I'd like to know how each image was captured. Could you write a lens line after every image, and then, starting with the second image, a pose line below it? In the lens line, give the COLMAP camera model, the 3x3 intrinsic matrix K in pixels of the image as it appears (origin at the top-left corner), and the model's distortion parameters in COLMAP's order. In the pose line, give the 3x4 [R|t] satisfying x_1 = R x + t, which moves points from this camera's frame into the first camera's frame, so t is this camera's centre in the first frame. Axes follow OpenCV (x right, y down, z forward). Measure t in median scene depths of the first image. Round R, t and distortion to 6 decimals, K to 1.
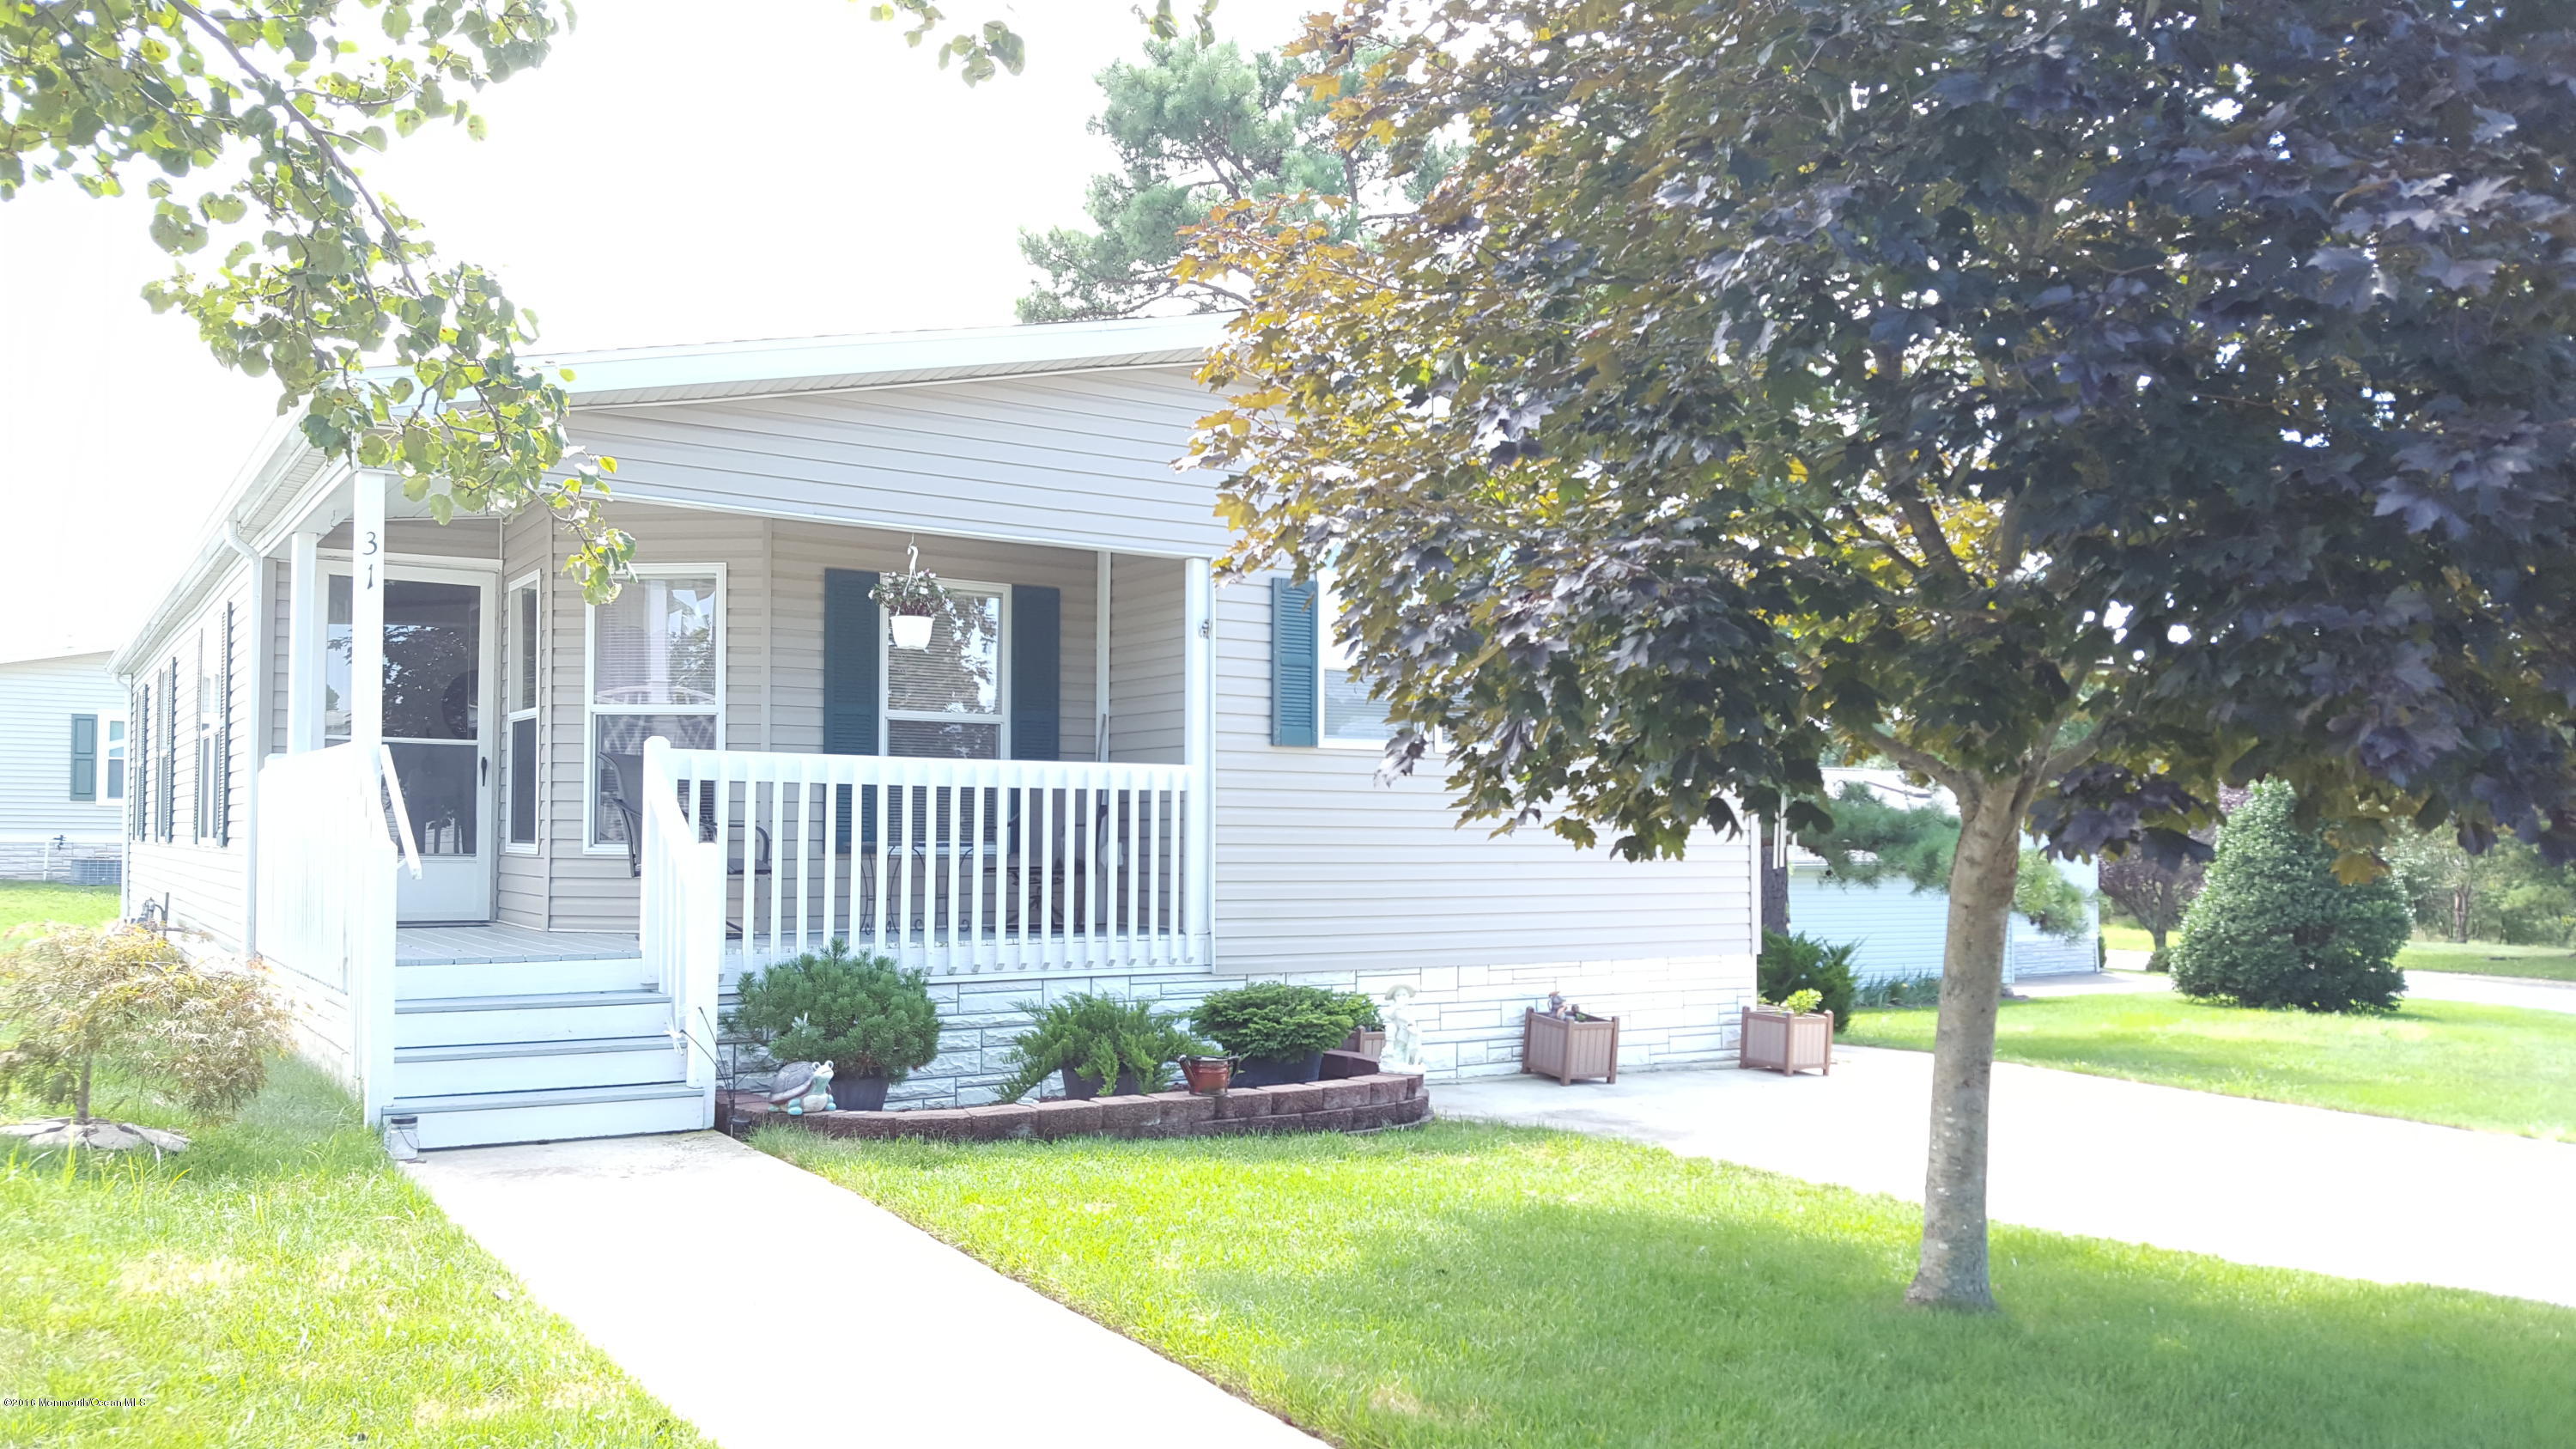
lens RADIAL K [[1949.9, 0, 1290.4], [0, 1949.9, 742.6], [0, 0, 1]] dist [0.002260, -0.004470]
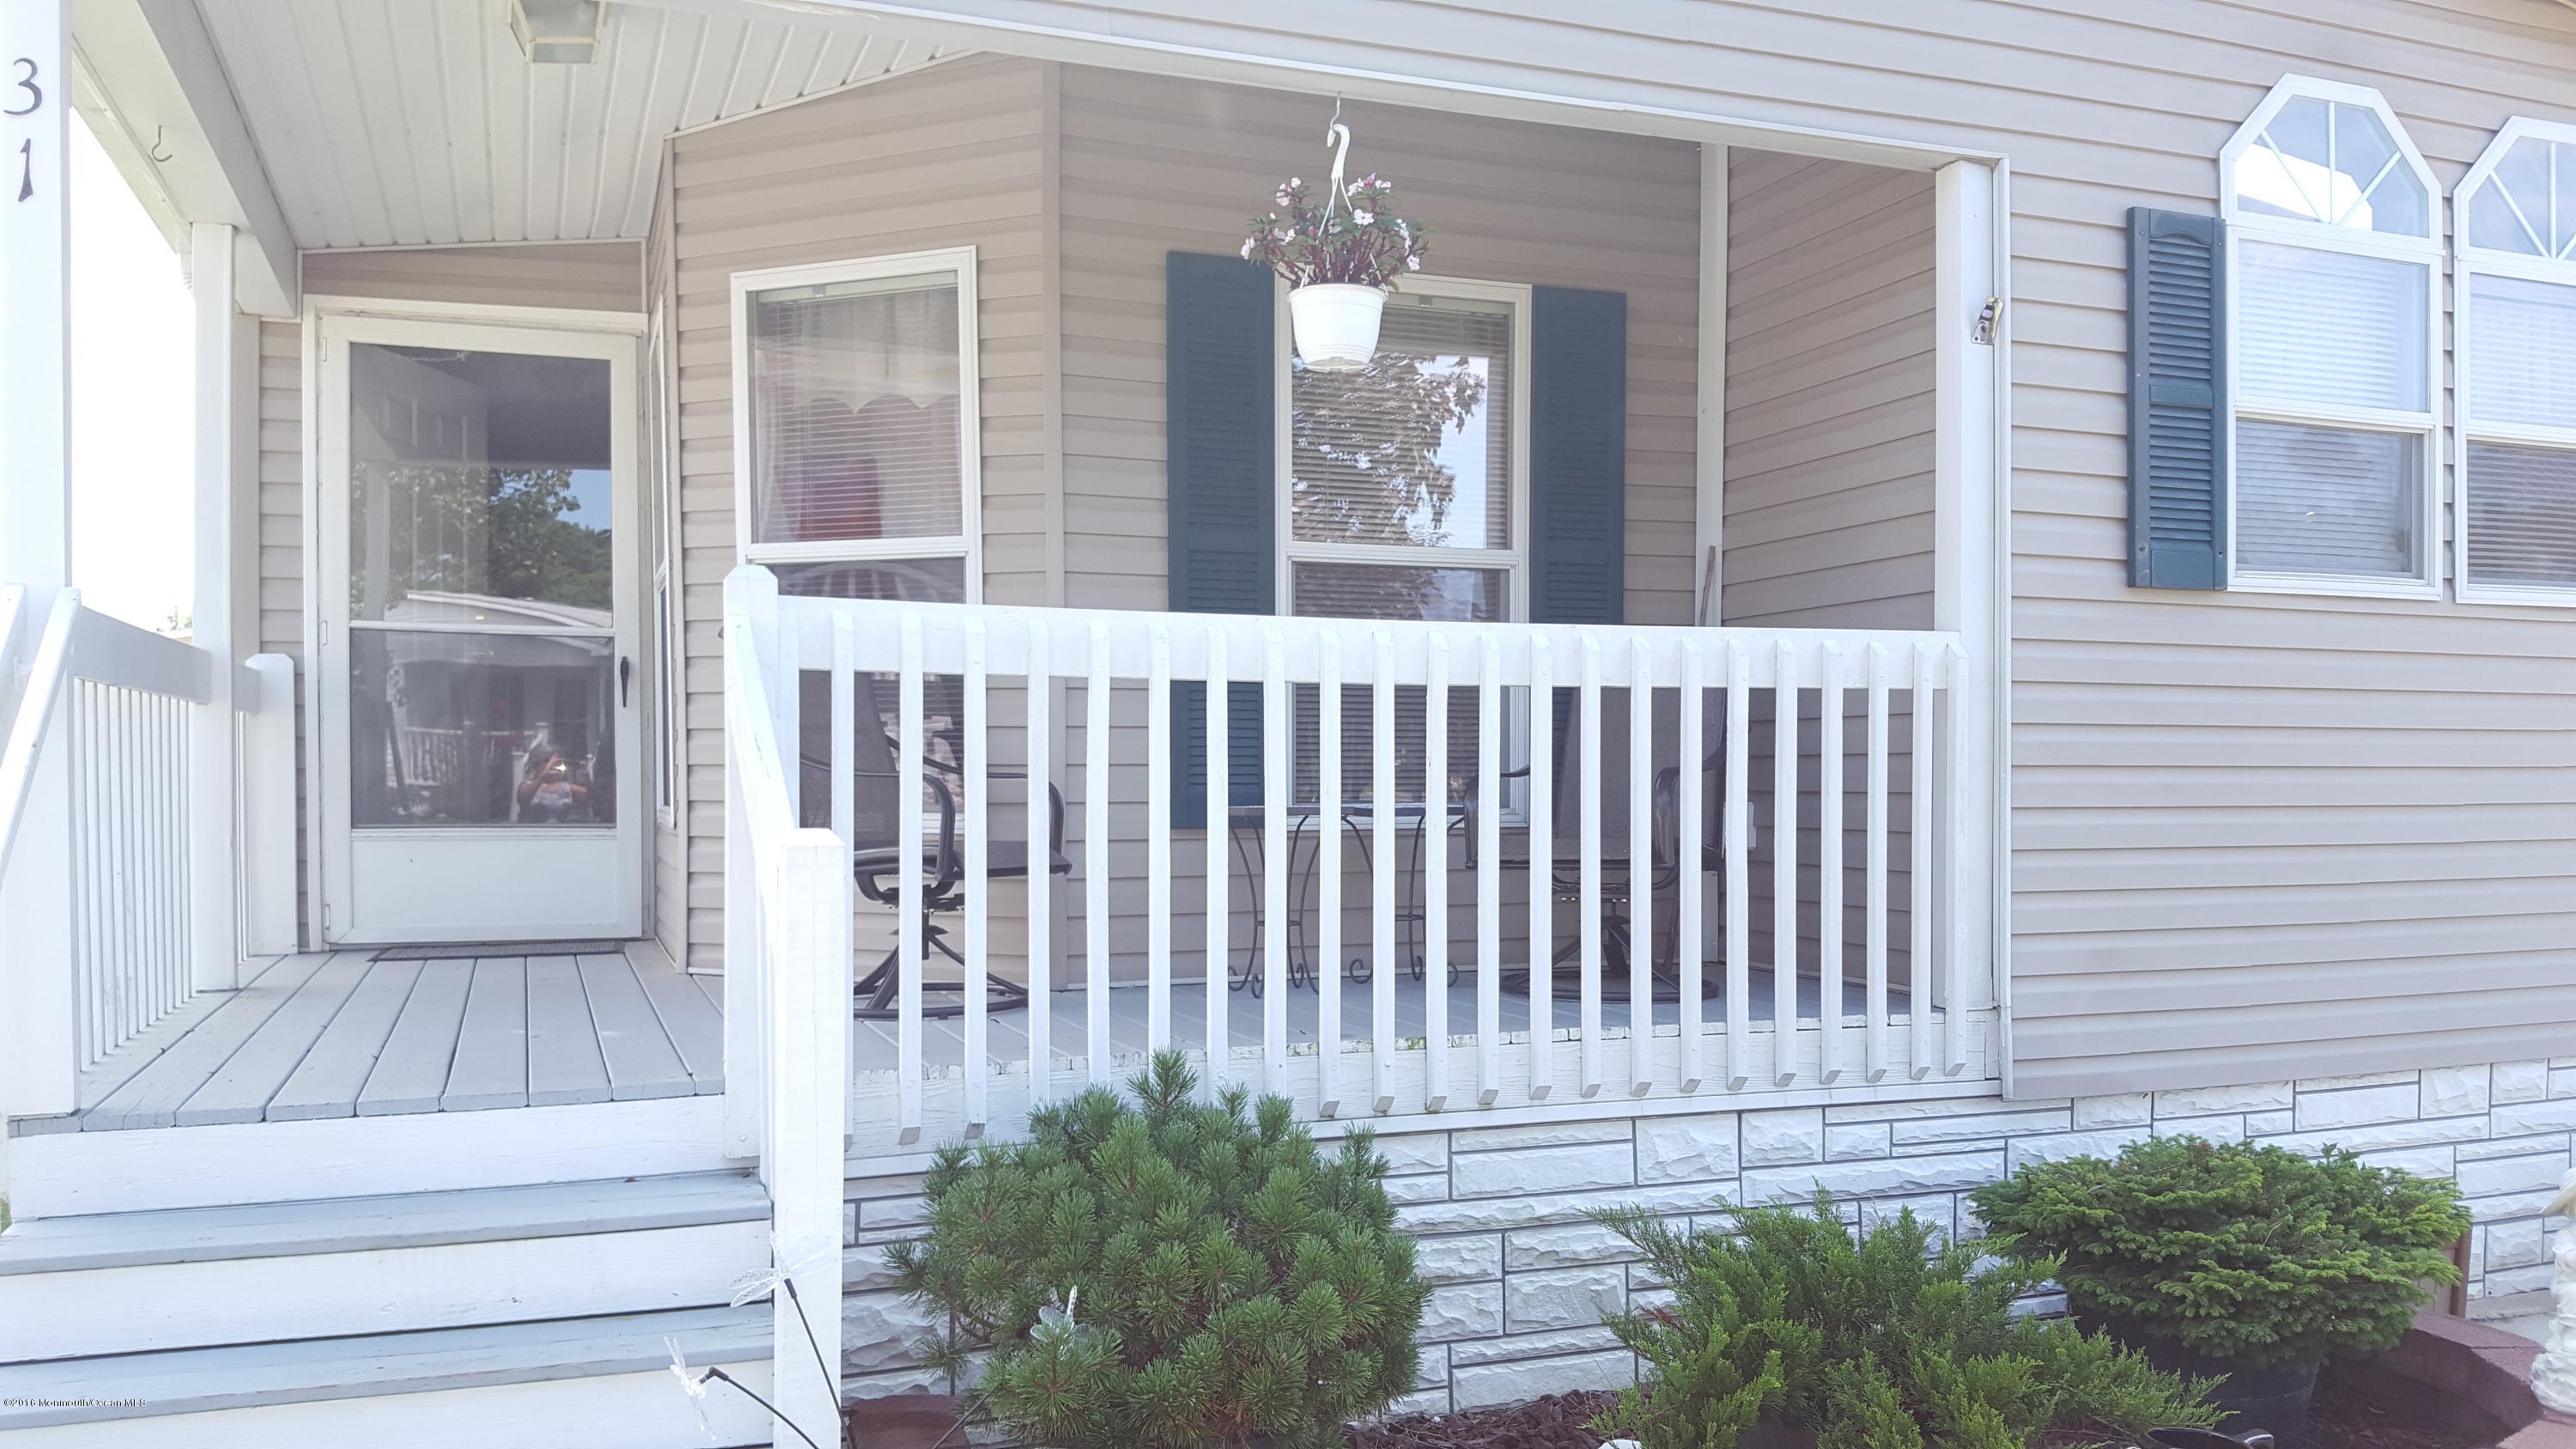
lens RADIAL K [[1949.9, 0, 1290.4], [0, 1949.9, 742.6], [0, 0, 1]] dist [0.002260, -0.004470]
pose [[0.977394, -0.000962, -0.211425, -0.107362], [0.011732, 0.998696, 0.049693, 0.013195], [0.211101, -0.051050, 0.976130, 0.542142]]
